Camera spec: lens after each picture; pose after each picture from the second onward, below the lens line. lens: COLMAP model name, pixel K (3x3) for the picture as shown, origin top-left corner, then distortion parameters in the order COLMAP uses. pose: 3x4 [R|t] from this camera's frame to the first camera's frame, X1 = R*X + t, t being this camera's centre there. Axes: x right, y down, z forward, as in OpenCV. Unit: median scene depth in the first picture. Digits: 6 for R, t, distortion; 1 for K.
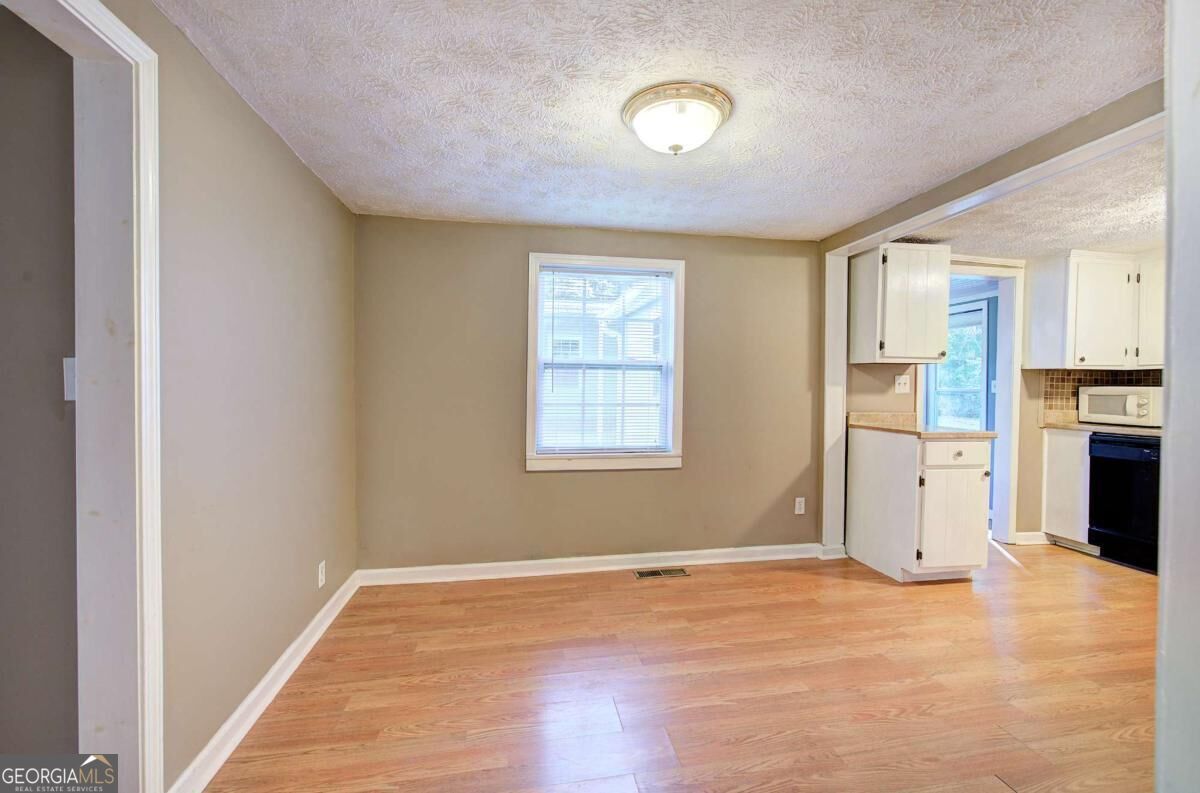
lens RADIAL K [[508.7, 0, 610.4], [0, 508.7, 395.7], [0, 0, 1]] dist [0.000037, 0.000033]
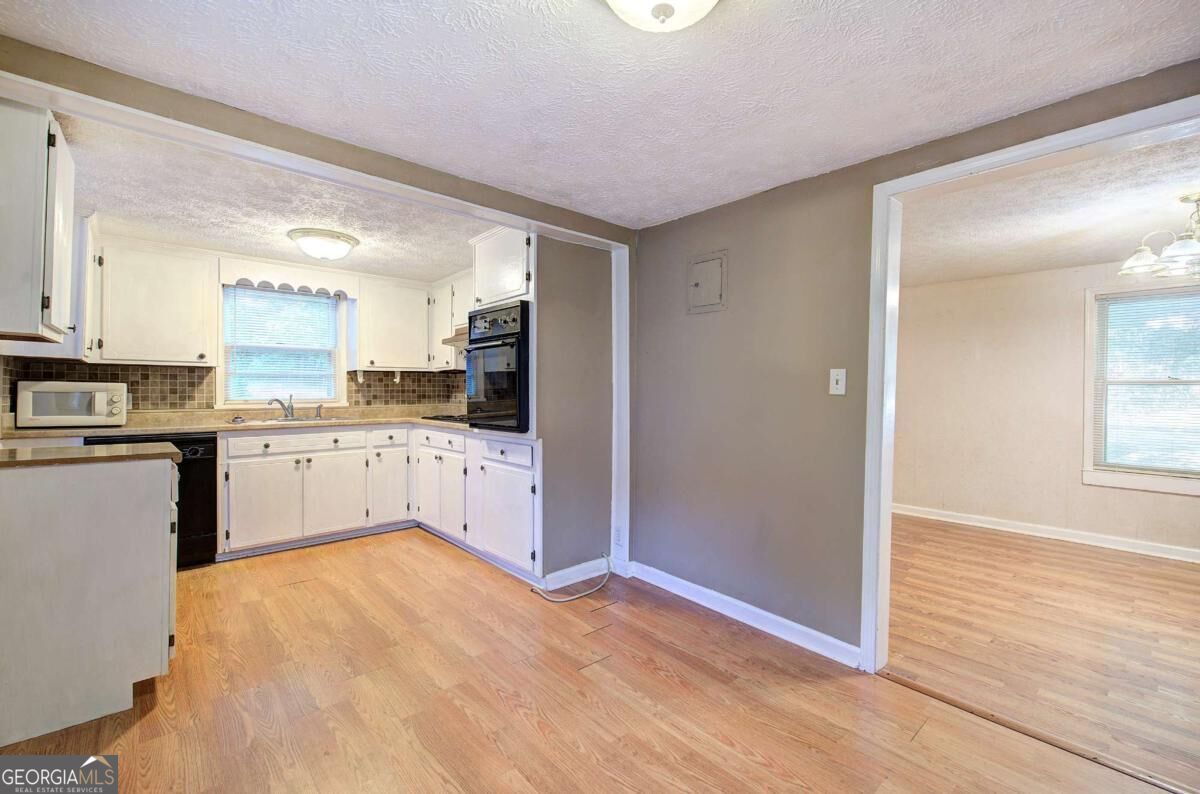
lens RADIAL K [[508.7, 0, 603.5], [0, 508.7, 399.0], [0, 0, 1]] dist [0.000557, 0.000100]
pose [[-0.518815, -0.022950, 0.854578, -0.262275], [-0.000569, 0.999649, 0.026501, -0.017712], [-0.854886, 0.013263, -0.518646, 0.963237]]
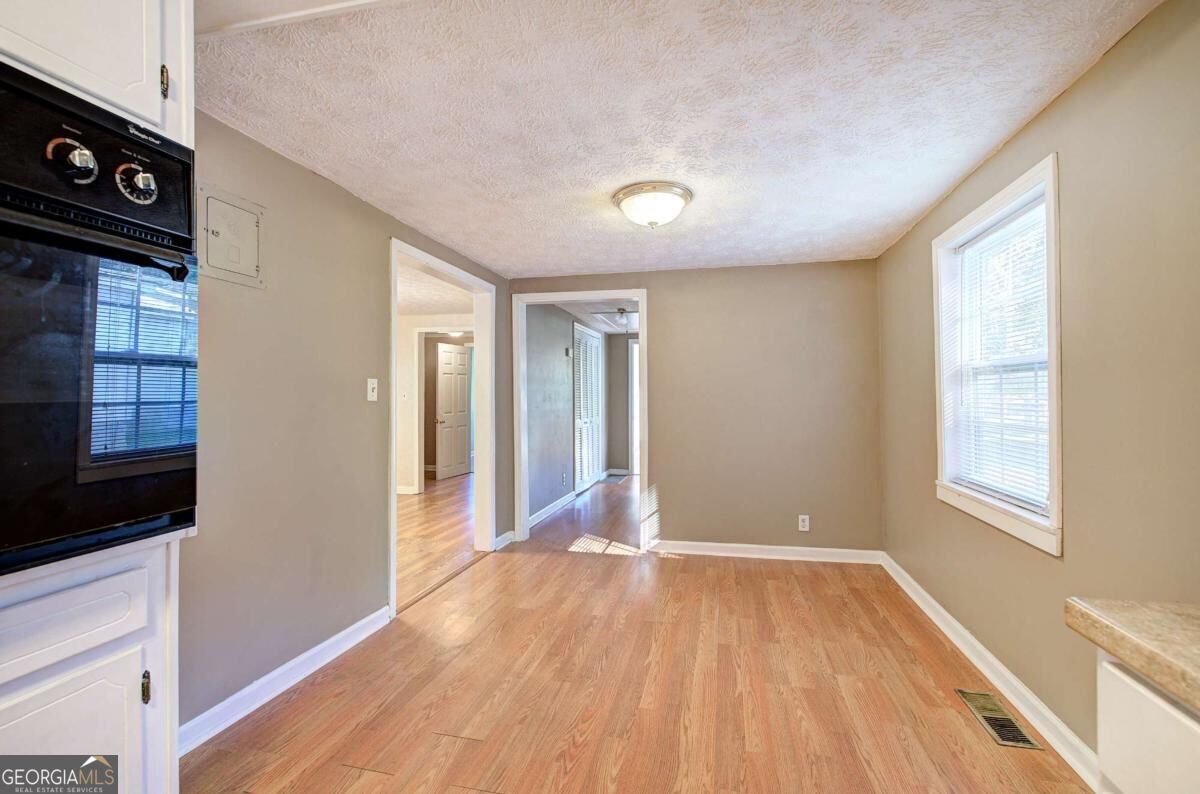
lens RADIAL K [[508.7, 0, 610.4], [0, 508.7, 396.2], [0, 0, 1]] dist [0.000037, 0.000033]
pose [[-0.390709, -0.007252, -0.920486, 0.991985], [-0.014067, 0.999899, -0.001907, -0.016490], [0.920407, 0.012203, -0.390771, 0.992309]]
